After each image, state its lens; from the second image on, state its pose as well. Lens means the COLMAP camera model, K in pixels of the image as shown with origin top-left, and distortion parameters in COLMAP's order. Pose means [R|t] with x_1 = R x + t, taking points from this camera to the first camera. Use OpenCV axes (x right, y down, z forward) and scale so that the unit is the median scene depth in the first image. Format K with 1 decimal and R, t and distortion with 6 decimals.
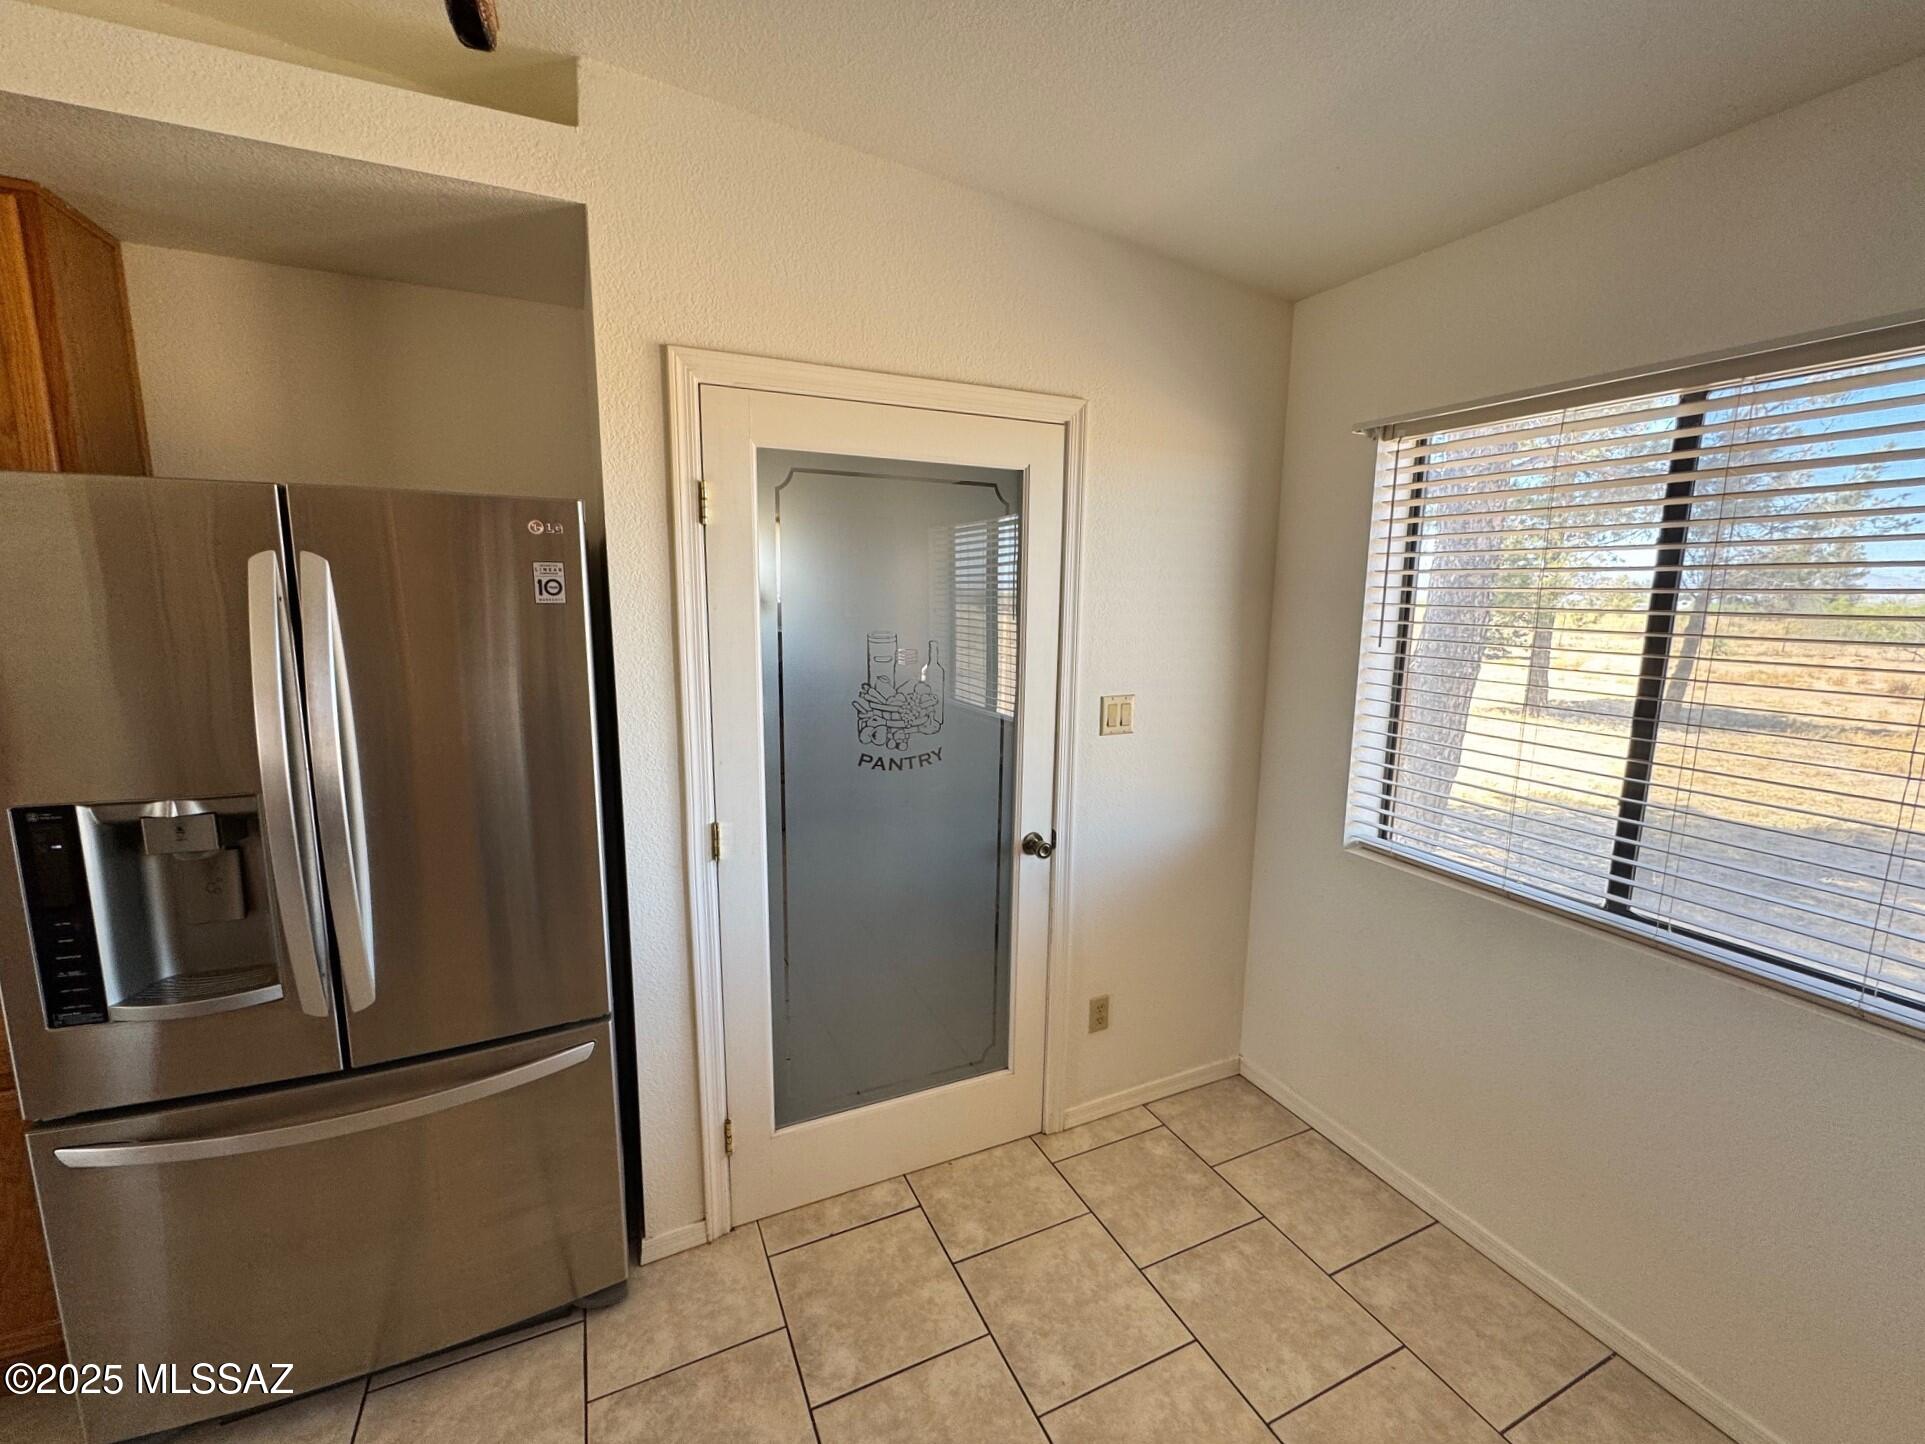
lens RADIAL K [[798.6, 0, 962.5], [0, 798.6, 722.0], [0, 0, 1]] dist [-0.000280, -0.000182]
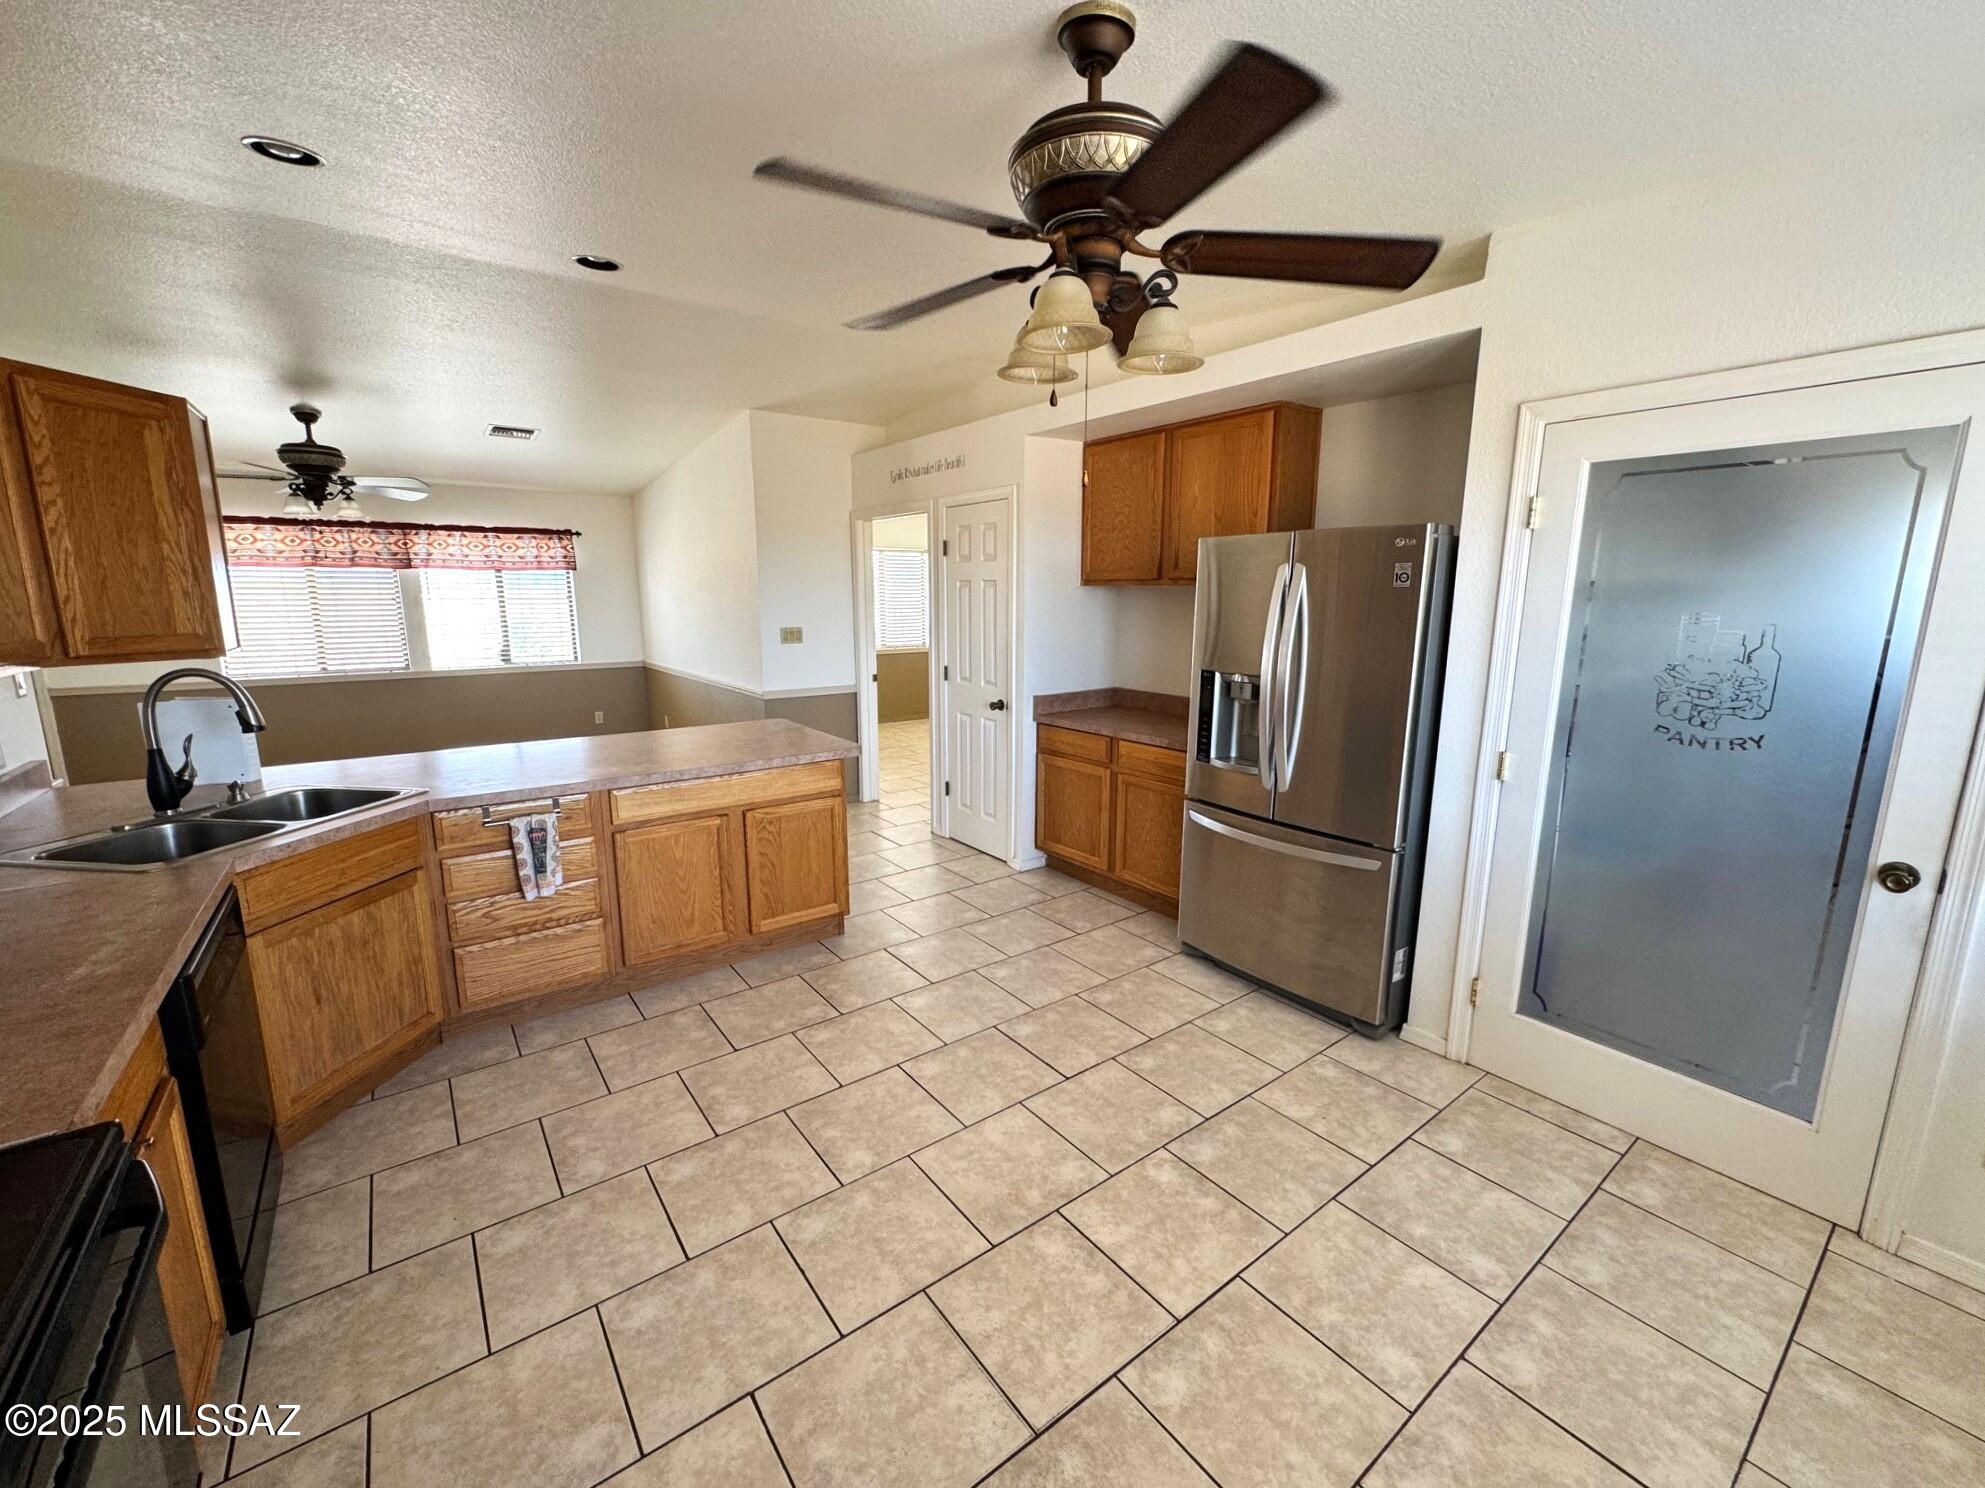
lens RADIAL K [[823.5, 0, 992.5], [0, 823.5, 744.0], [0, 0, 1]] dist [-0.000280, -0.000182]
pose [[0.207602, 0.165104, -0.964180, 0.861878], [-0.157441, 0.978443, 0.133647, 0.064631], [0.965460, 0.124056, 0.229121, -0.152494]]
